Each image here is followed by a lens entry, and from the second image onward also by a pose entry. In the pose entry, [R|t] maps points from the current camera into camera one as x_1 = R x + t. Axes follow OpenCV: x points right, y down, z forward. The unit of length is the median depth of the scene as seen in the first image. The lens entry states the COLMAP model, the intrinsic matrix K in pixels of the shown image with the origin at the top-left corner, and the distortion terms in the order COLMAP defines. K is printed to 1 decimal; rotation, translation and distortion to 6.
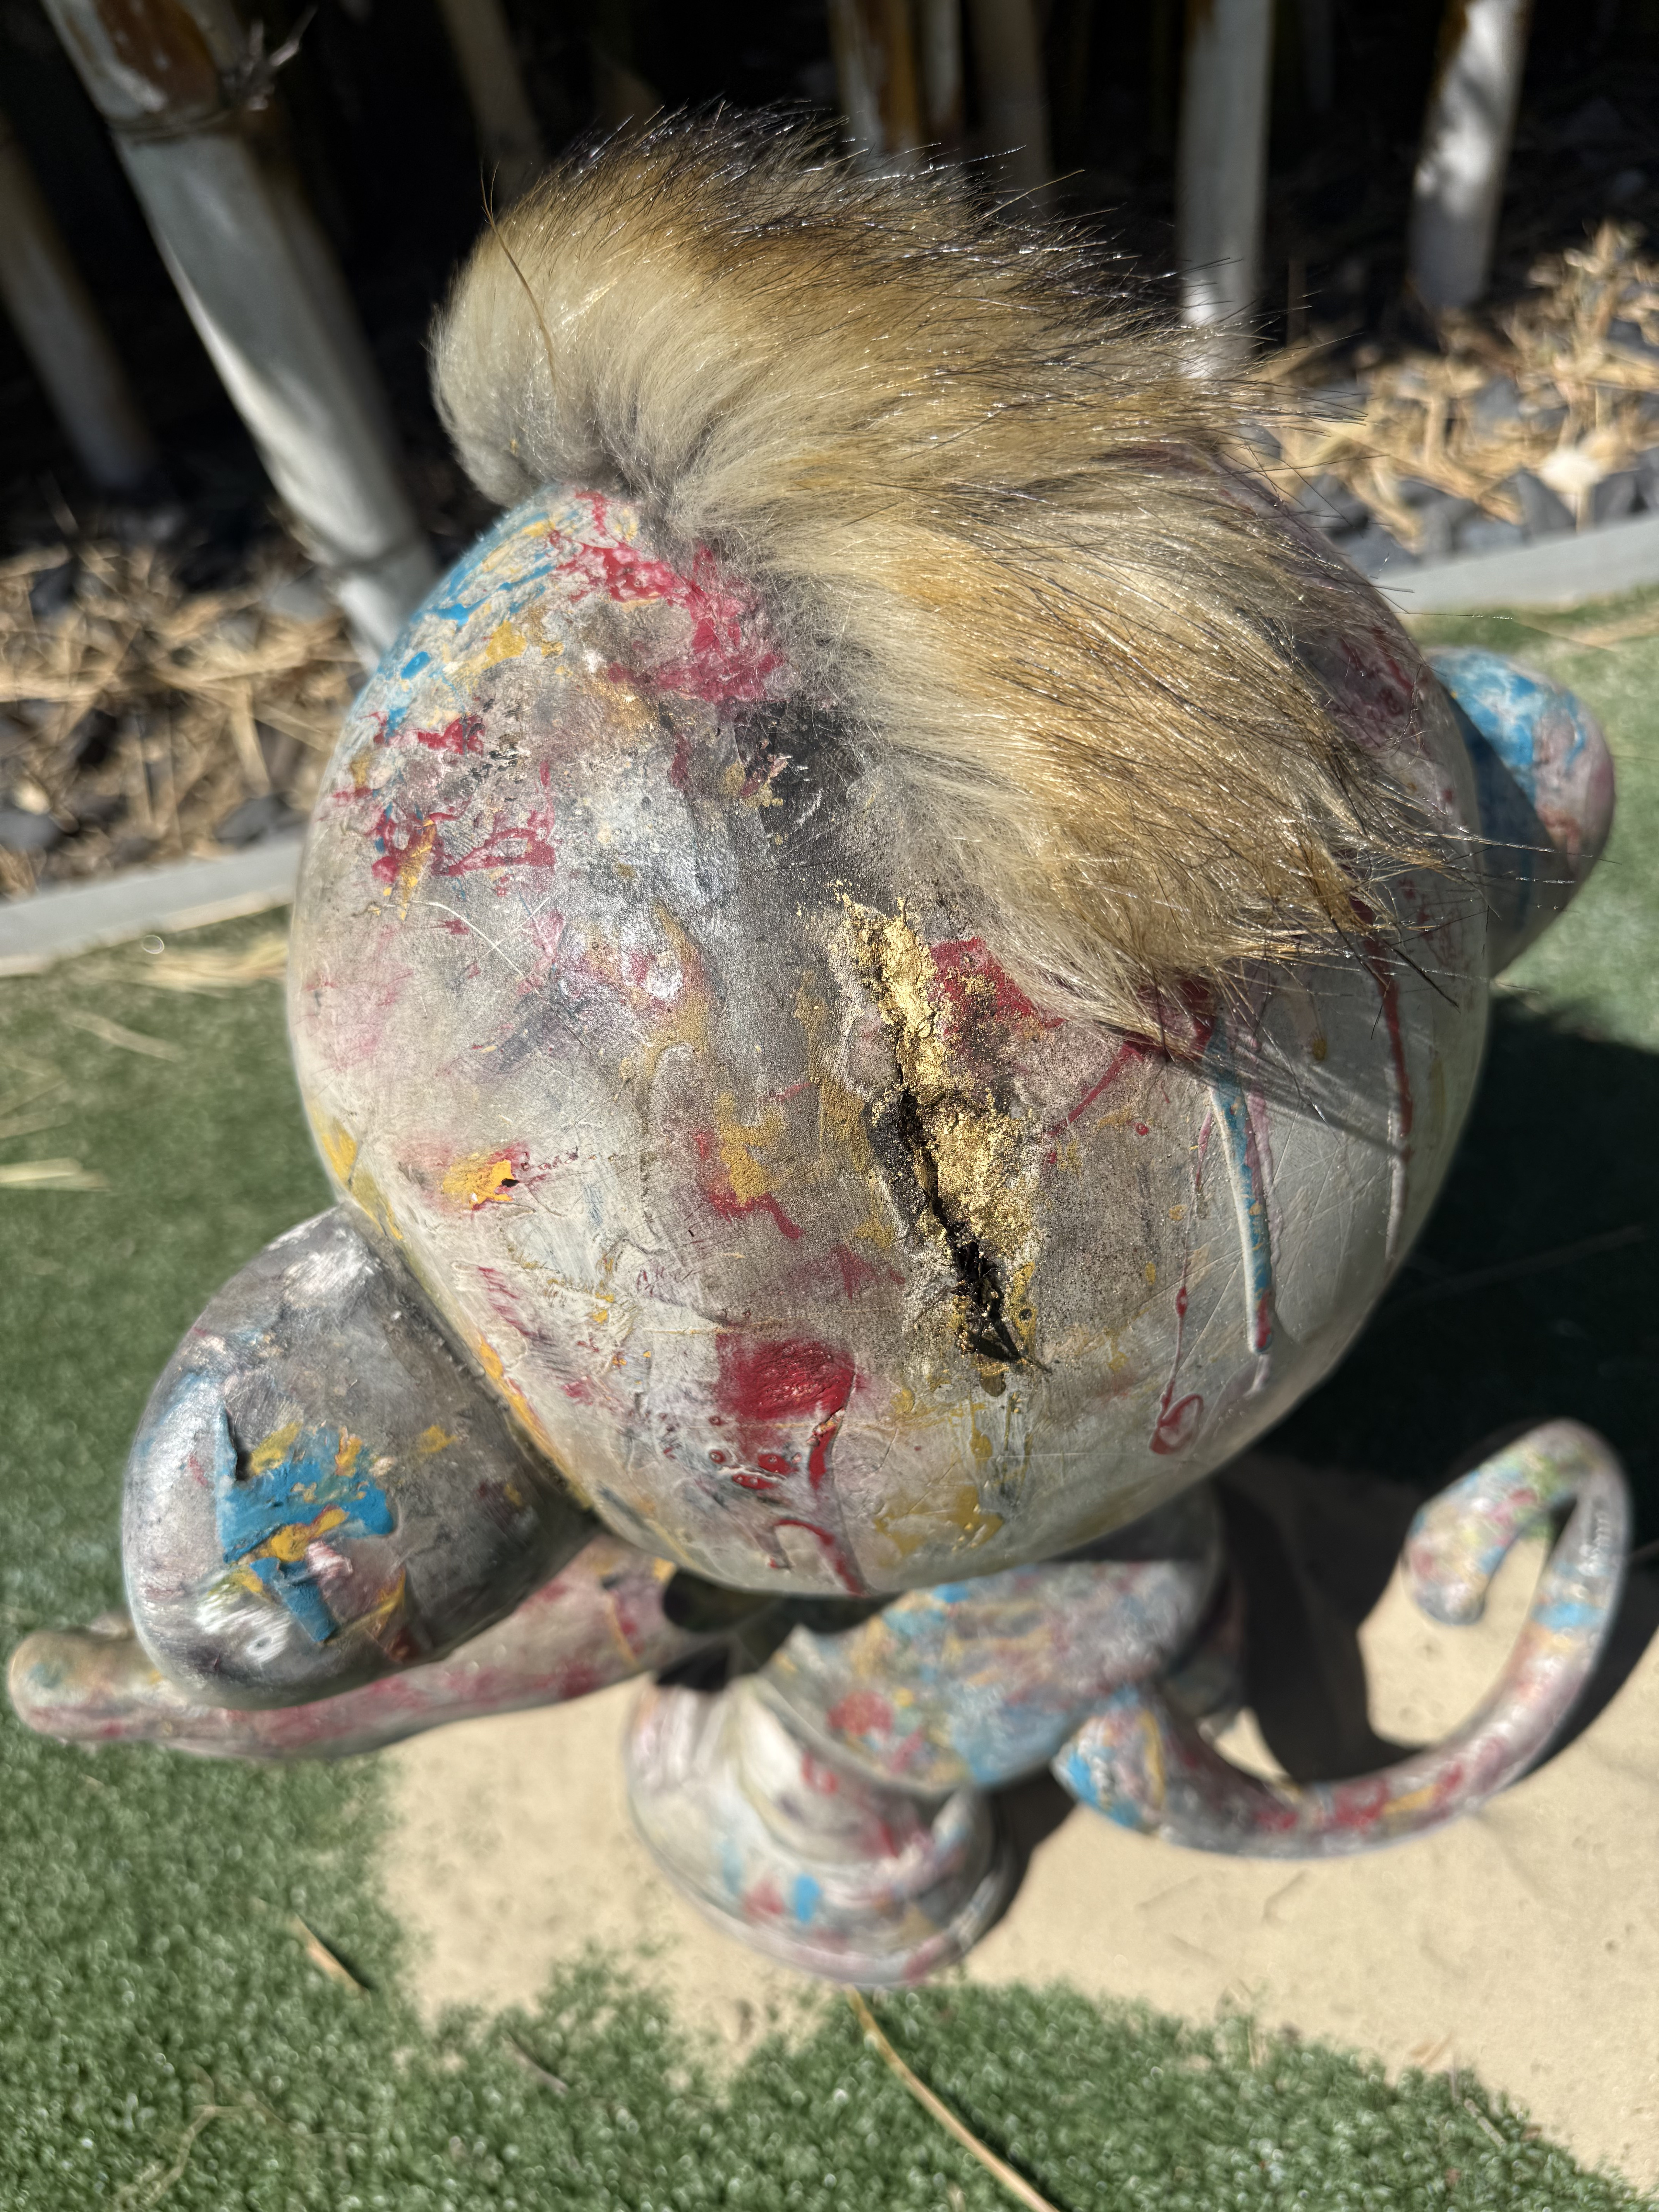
lens RADIAL K [[1584.5, 0, 829.5], [0, 1584.5, 1106.0], [0, 0, 1]] dist [-0.001436, -0.001478]
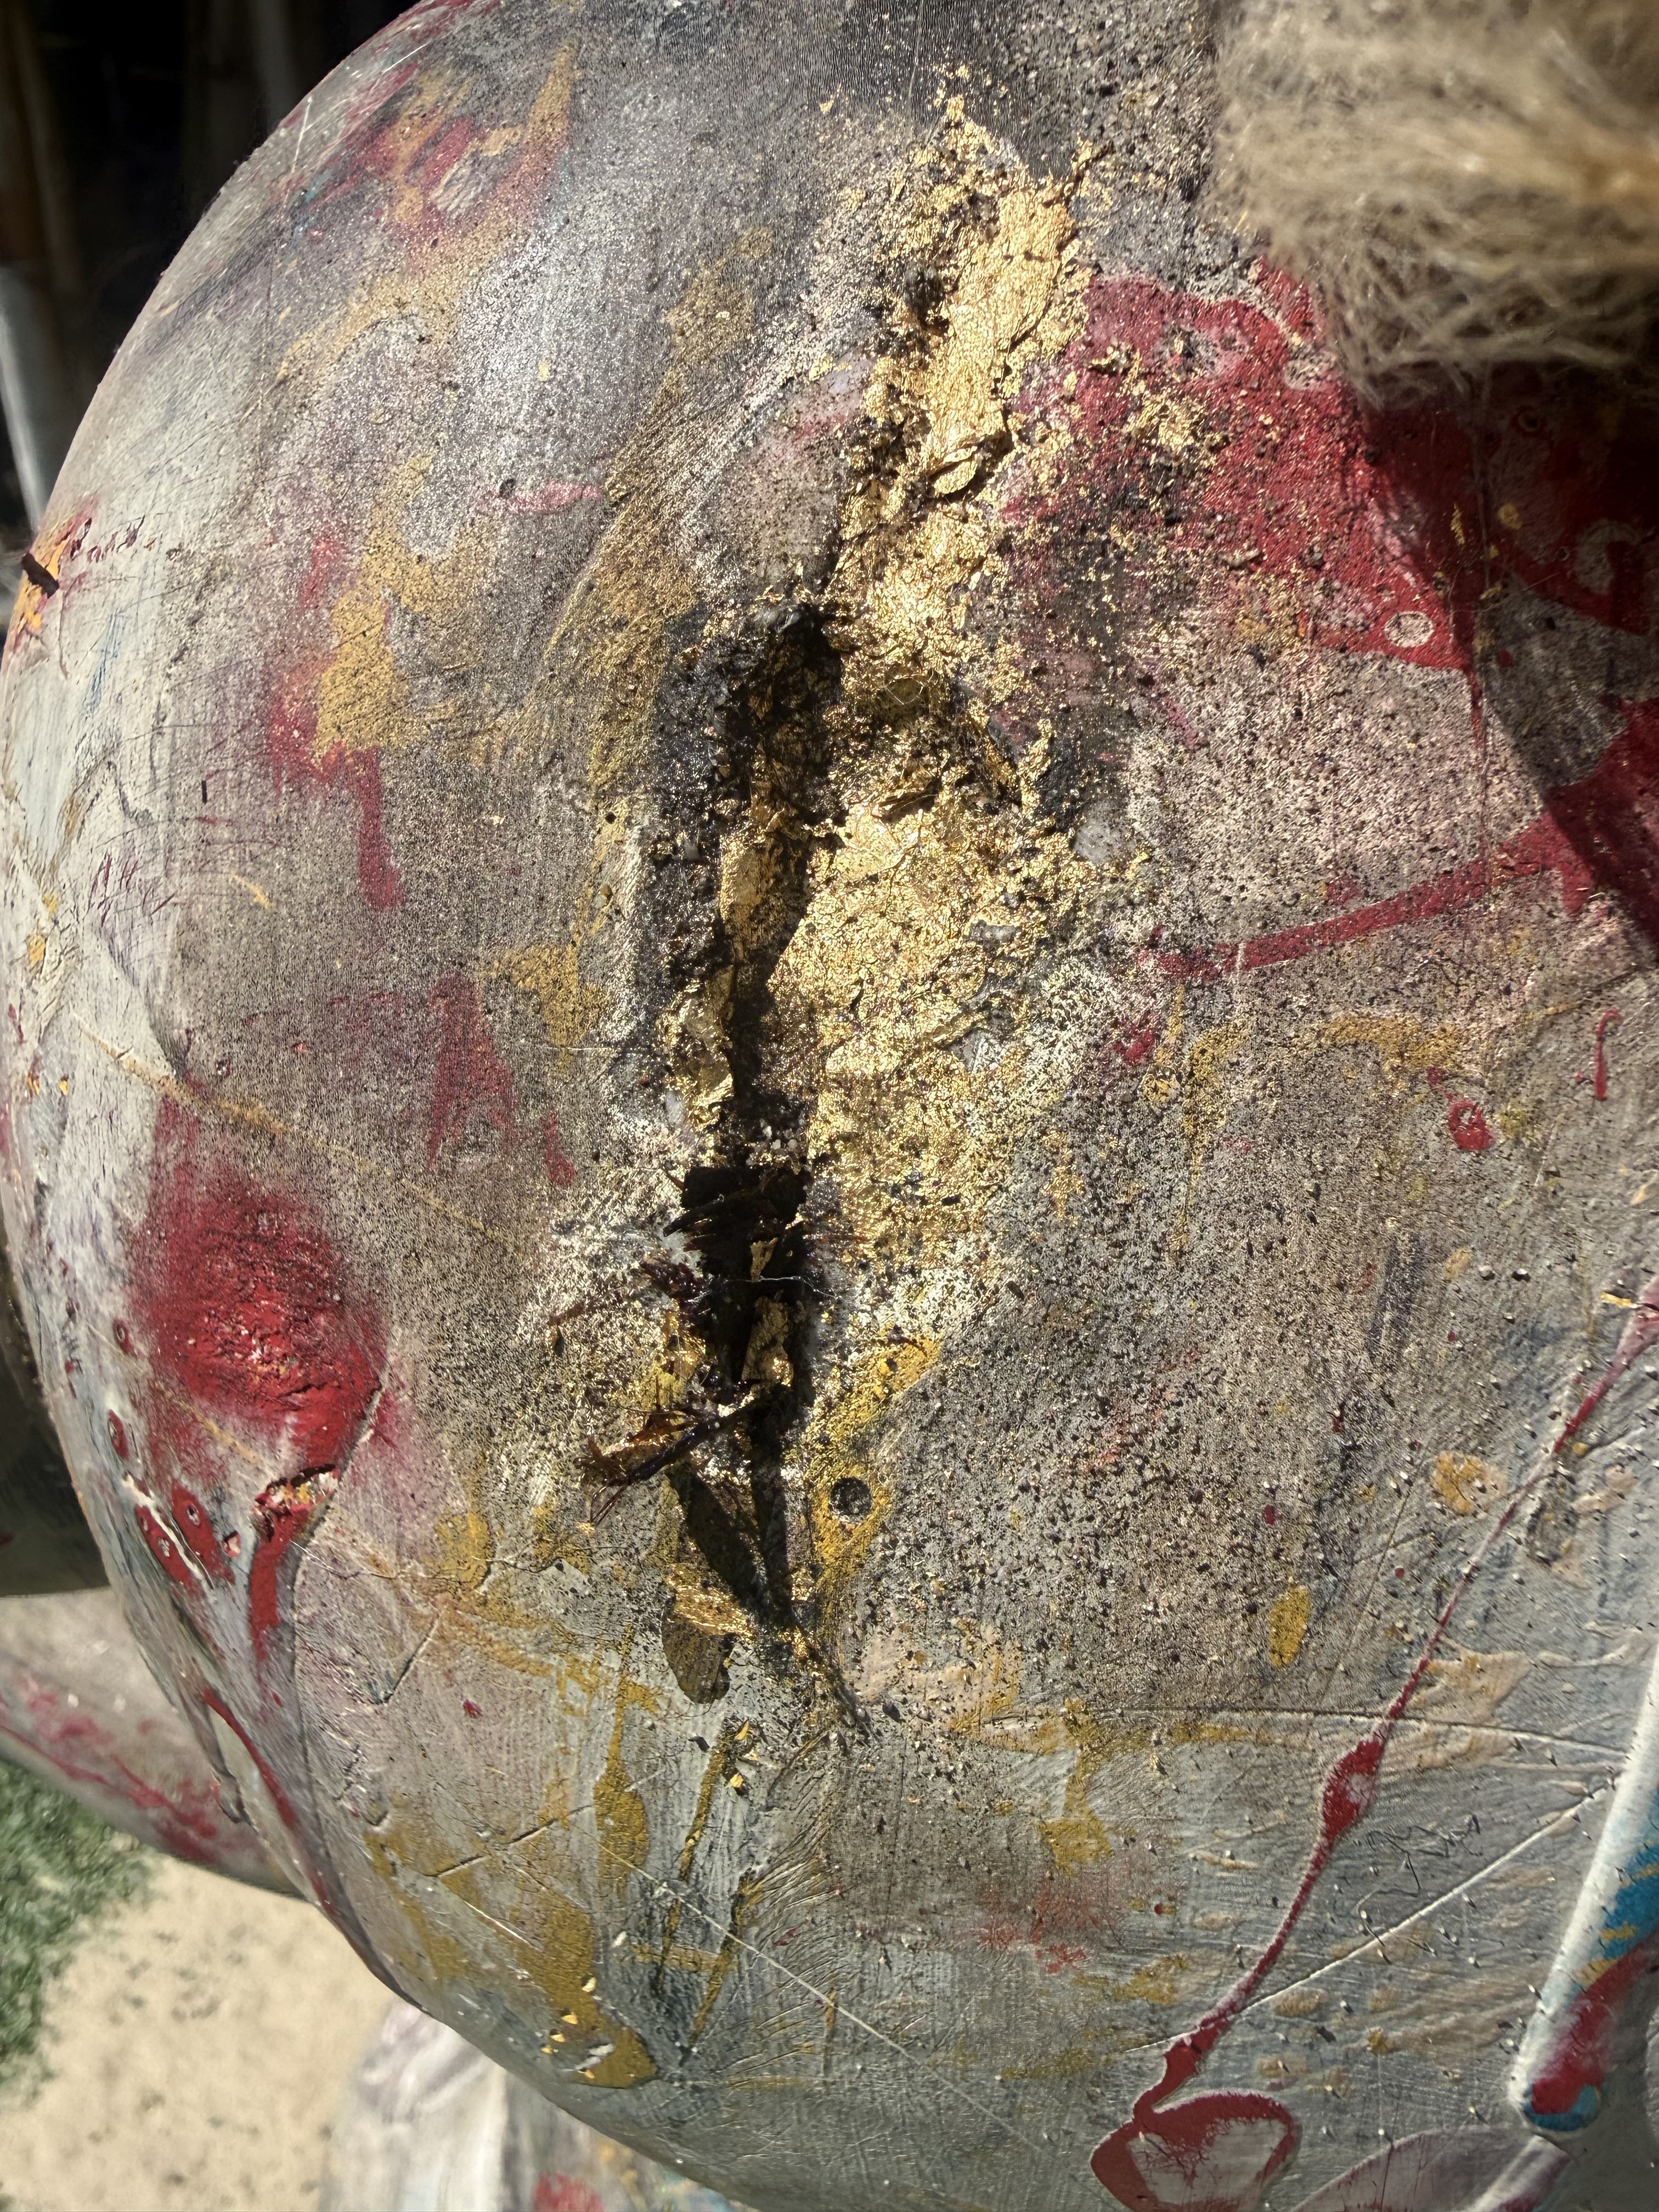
lens RADIAL K [[1562.8, 0, 839.7], [0, 1562.8, 987.4], [0, 0, 1]] dist [0.001633, 0.001085]
pose [[0.822435, 0.444359, -0.355170, 0.258201], [-0.519019, 0.841719, -0.148757, 0.128981], [0.232852, 0.306683, 0.922890, 0.939497]]
